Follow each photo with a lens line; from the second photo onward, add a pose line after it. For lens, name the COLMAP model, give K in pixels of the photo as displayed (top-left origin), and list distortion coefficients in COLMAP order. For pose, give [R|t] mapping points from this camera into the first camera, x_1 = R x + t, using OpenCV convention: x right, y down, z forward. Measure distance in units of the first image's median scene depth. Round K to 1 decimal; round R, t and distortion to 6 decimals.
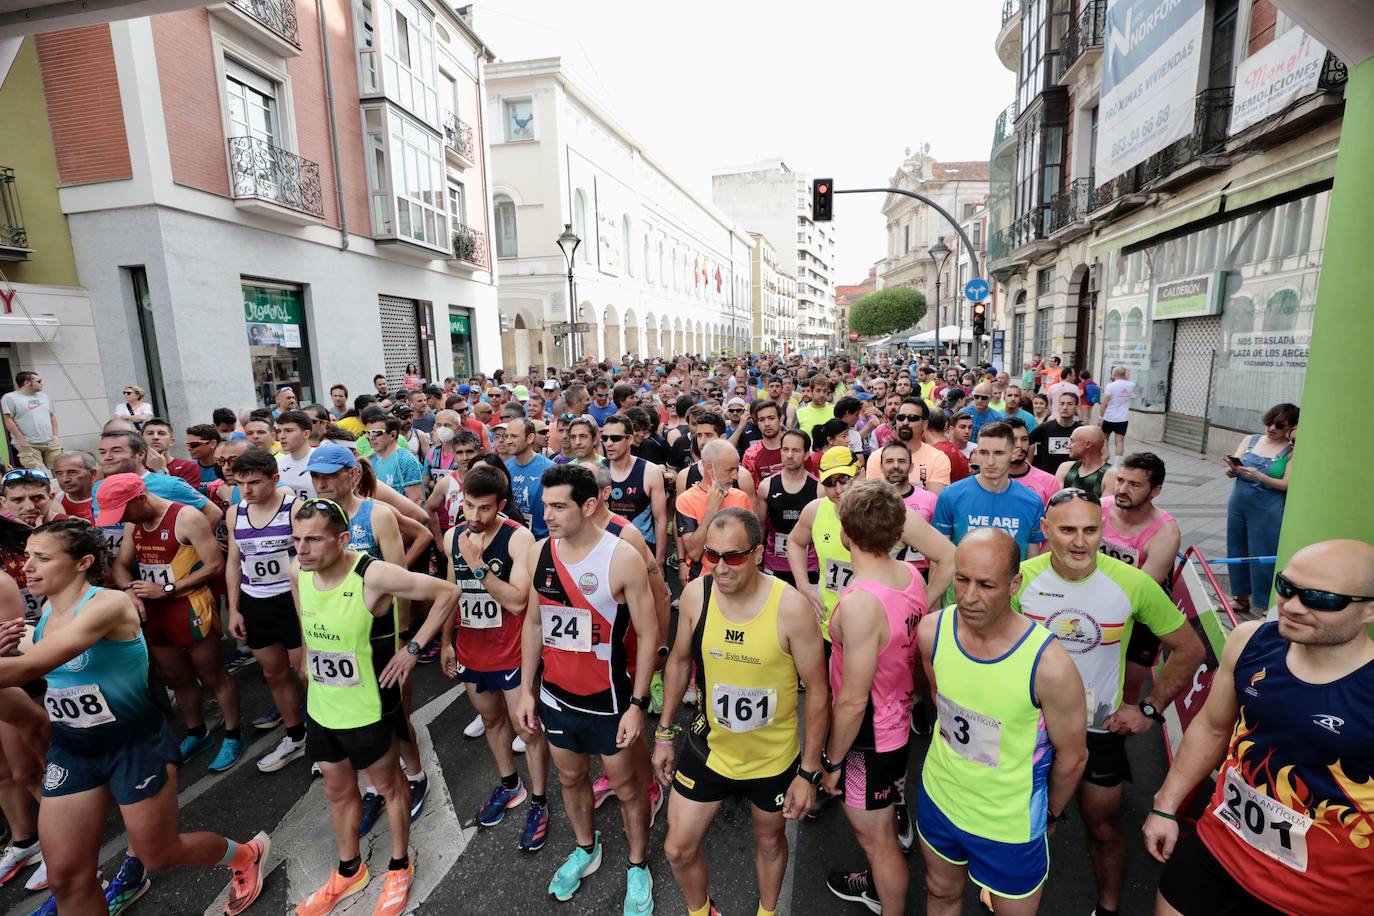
lens RADIAL K [[621.5, 0, 687.0], [0, 621.5, 458.0], [0, 0, 1]] dist [-0.035641, 0.008580]
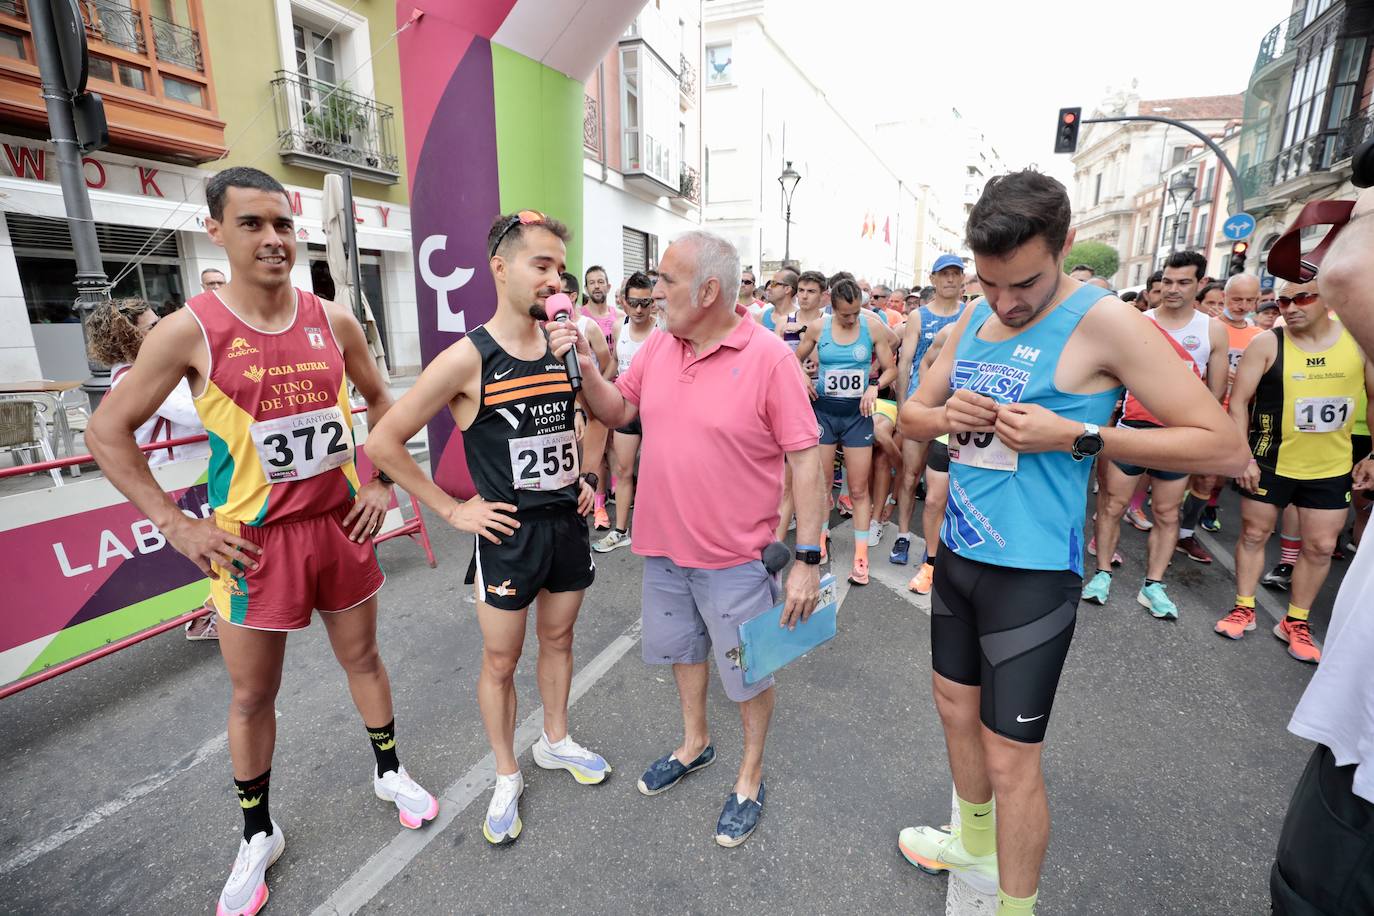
lens RADIAL K [[616.6, 0, 687.0], [0, 616.6, 458.0], [0, 0, 1]] dist [-0.027791, 0.009564]
pose [[0.978157, 0.075889, -0.193522, -0.121500], [-0.063367, 0.995525, 0.070106, 0.056553], [0.197976, -0.056312, 0.978588, -0.071576]]
